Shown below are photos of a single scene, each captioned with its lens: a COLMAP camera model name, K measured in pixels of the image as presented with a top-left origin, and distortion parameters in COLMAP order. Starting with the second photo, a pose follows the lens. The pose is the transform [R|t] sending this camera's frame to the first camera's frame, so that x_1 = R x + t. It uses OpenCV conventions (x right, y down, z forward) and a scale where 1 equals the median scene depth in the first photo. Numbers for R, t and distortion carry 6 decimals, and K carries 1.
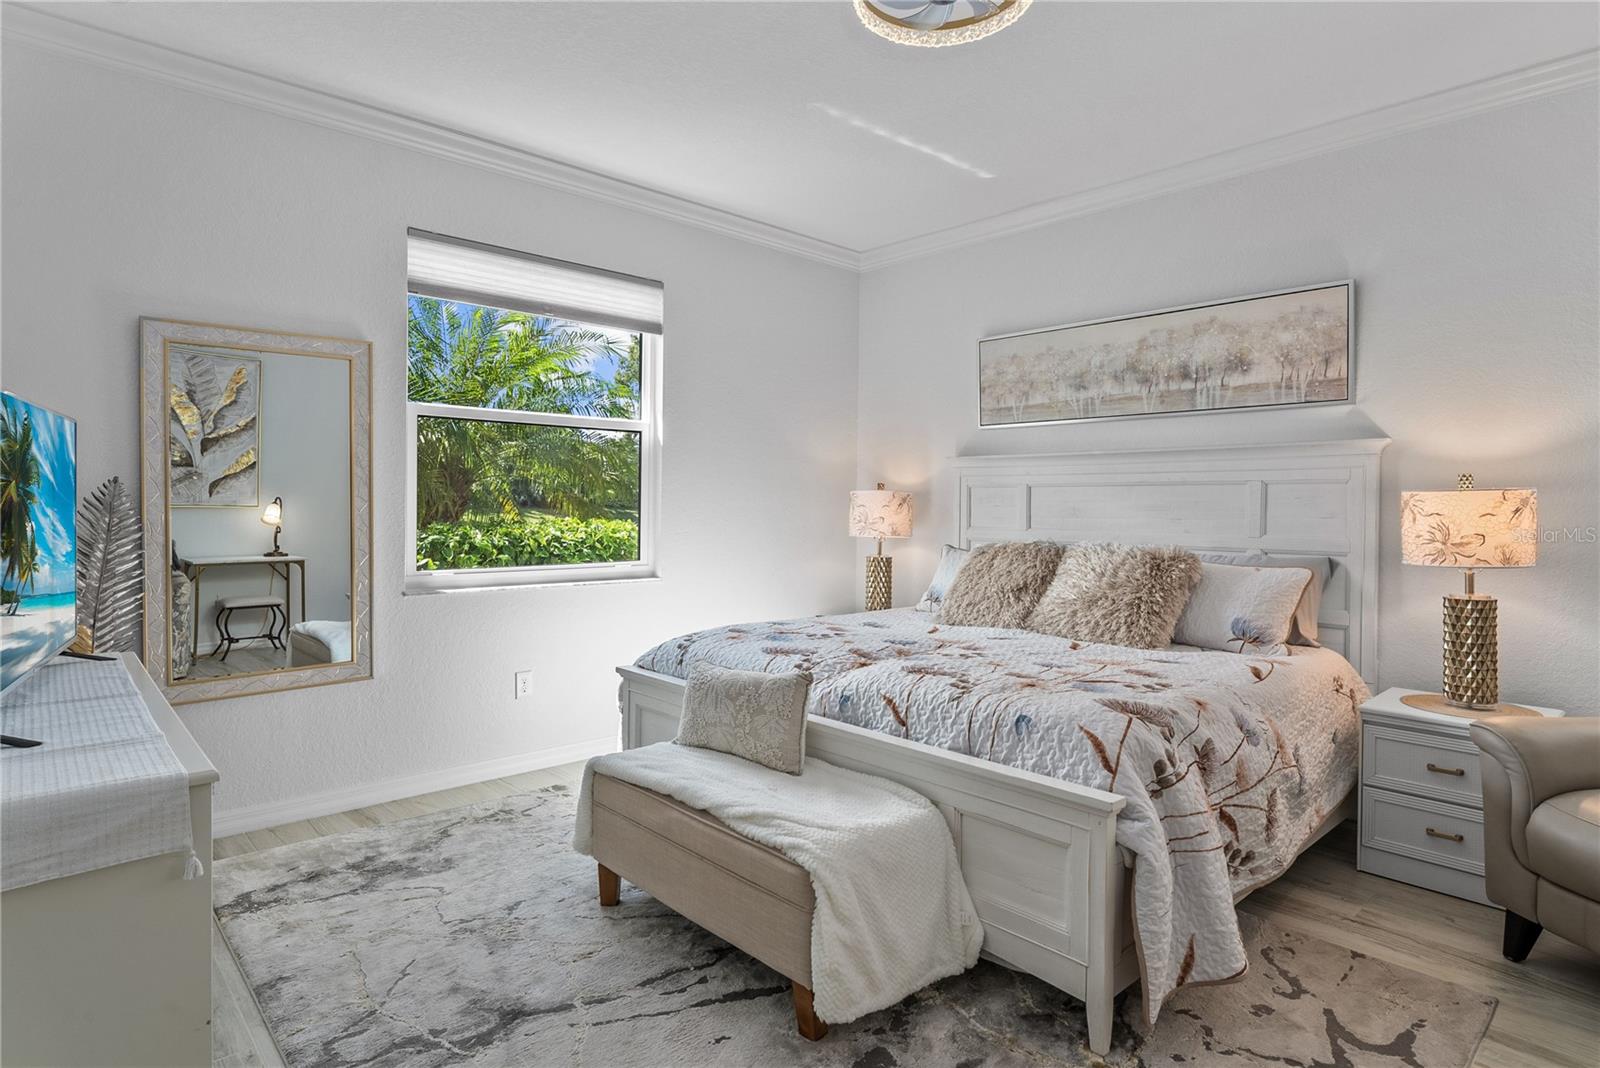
lens RADIAL K [[856.1, 0, 794.5], [0, 856.1, 511.6], [0, 0, 1]] dist [-0.002979, 0.000558]
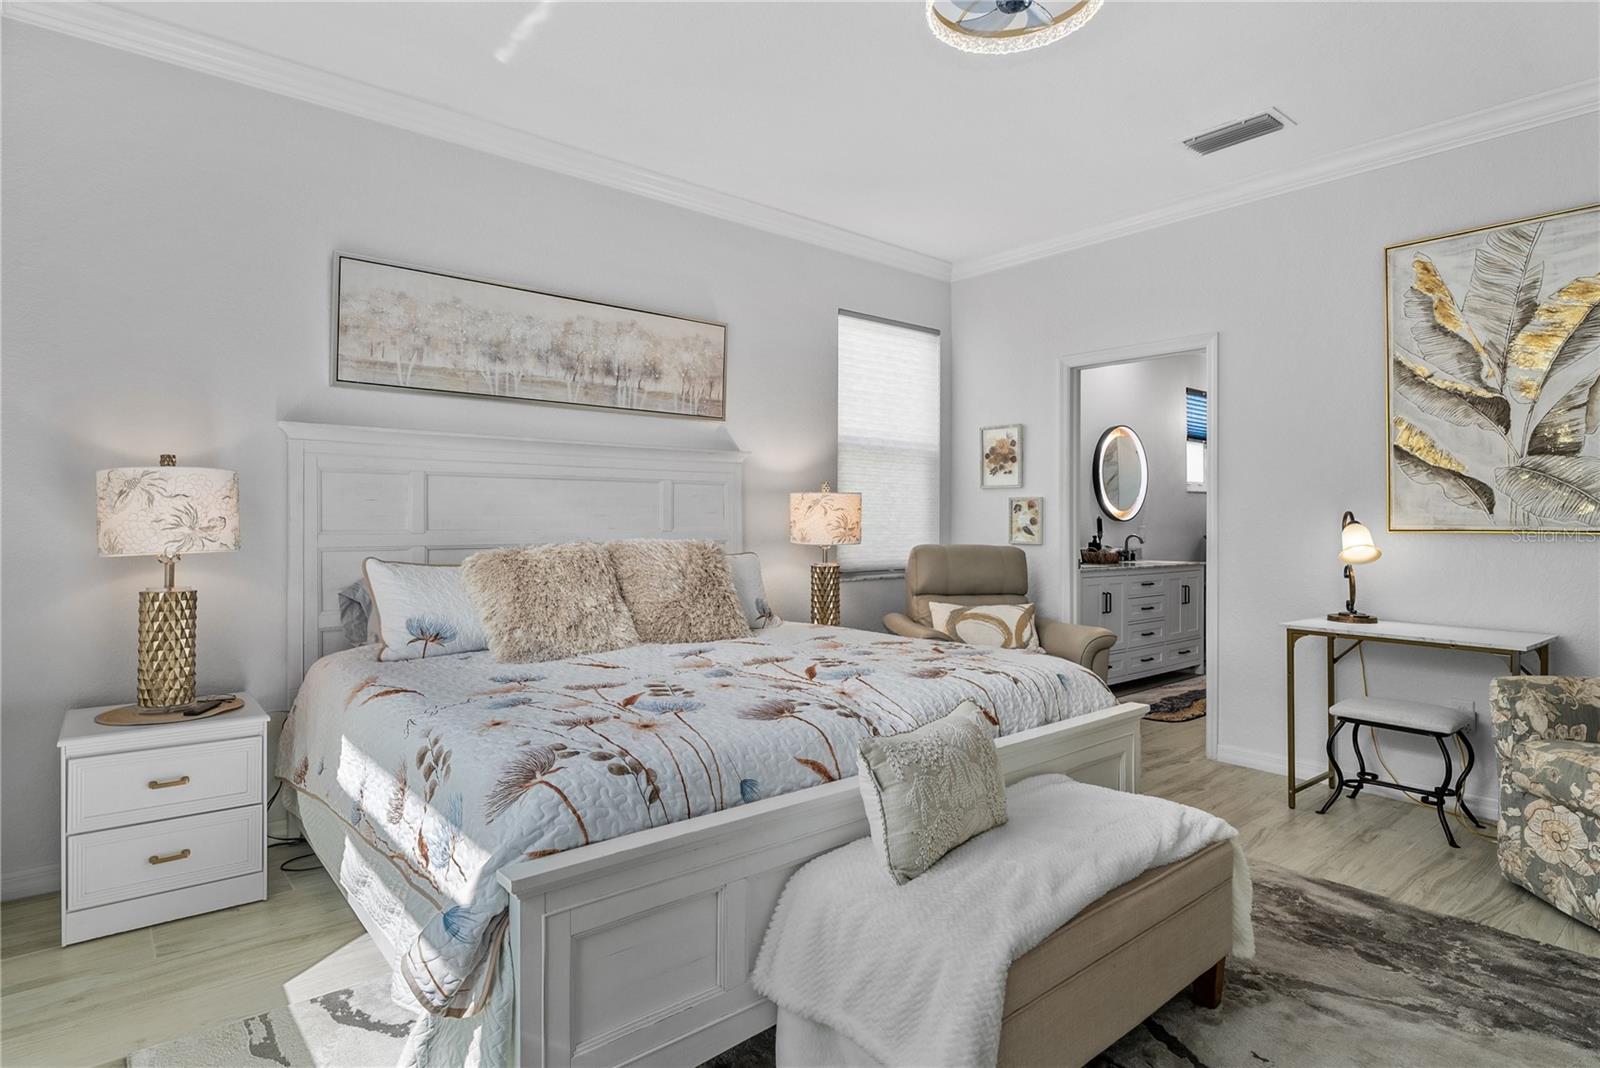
lens RADIAL K [[856.1, 0, 794.5], [0, 856.1, 511.6], [0, 0, 1]] dist [-0.002979, 0.000558]
pose [[0.053271, -0.001173, 0.998579, -0.519326], [0.003685, 0.999993, 0.000978, 0.004315], [-0.998573, 0.003627, 0.053274, 0.718359]]
